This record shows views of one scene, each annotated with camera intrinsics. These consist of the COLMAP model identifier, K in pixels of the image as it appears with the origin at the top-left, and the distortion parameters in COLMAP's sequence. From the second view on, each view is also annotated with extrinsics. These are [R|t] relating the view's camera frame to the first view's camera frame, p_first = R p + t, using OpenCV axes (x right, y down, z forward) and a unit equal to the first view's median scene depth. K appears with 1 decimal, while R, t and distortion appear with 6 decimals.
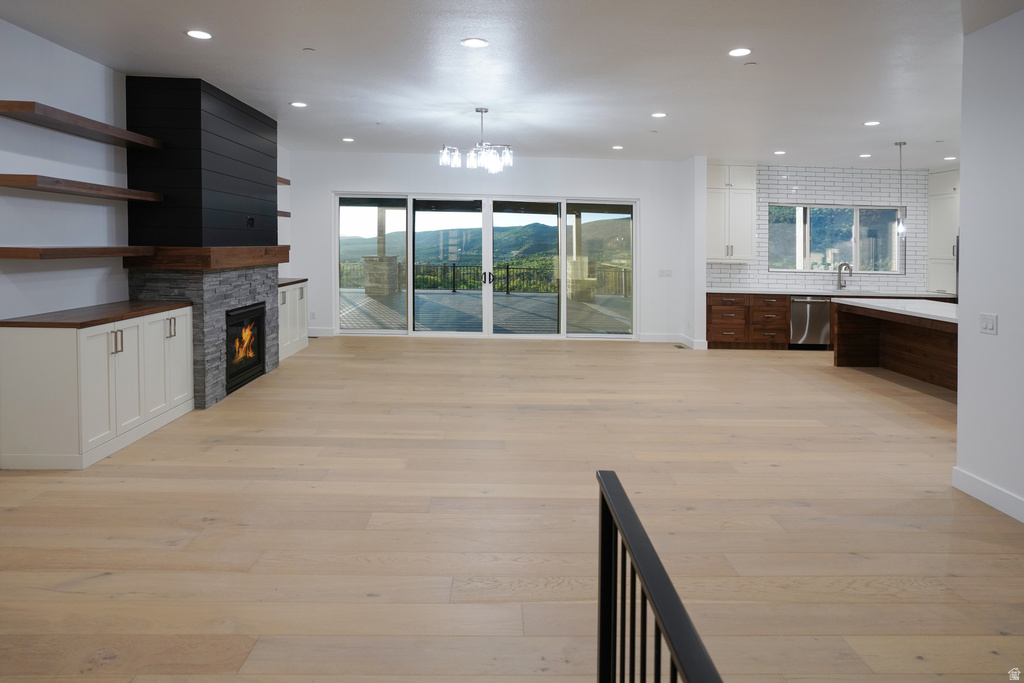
lens RADIAL K [[625.2, 0, 512.0], [0, 625.2, 341.5], [0, 0, 1]] dist [-0.000222, 0.000011]
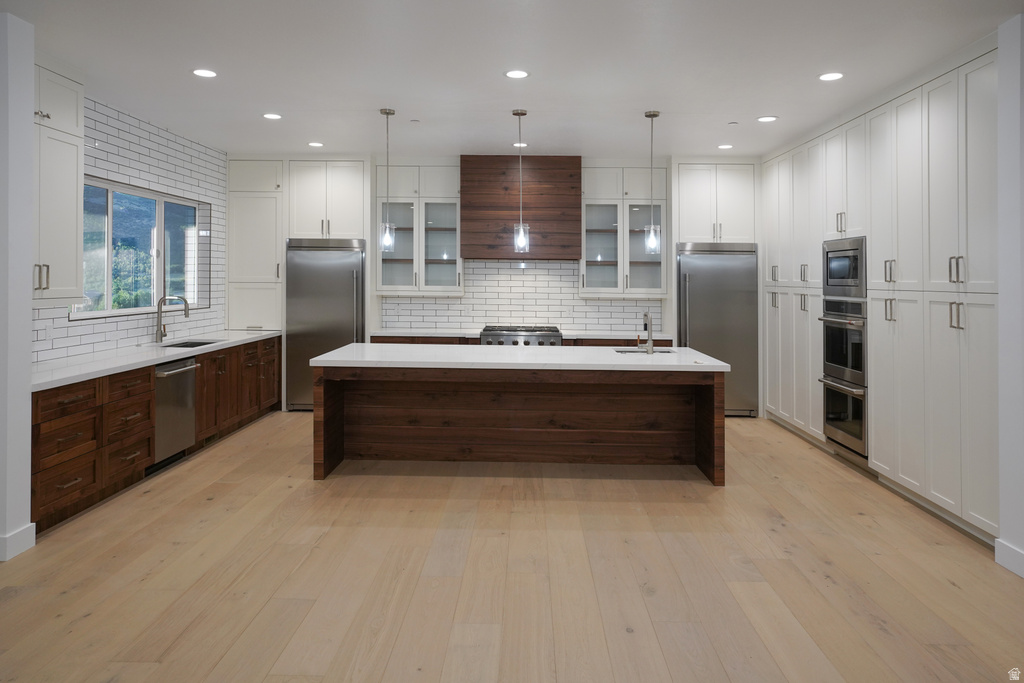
lens RADIAL K [[688.9, 0, 510.7], [0, 688.9, 270.9], [0, 0, 1]] dist [-0.000930, -0.001304]
pose [[0.061693, -0.012119, 0.998022, -0.071210], [0.144452, 0.989507, 0.003086, -0.107373], [-0.987587, 0.143976, 0.062796, 0.676267]]
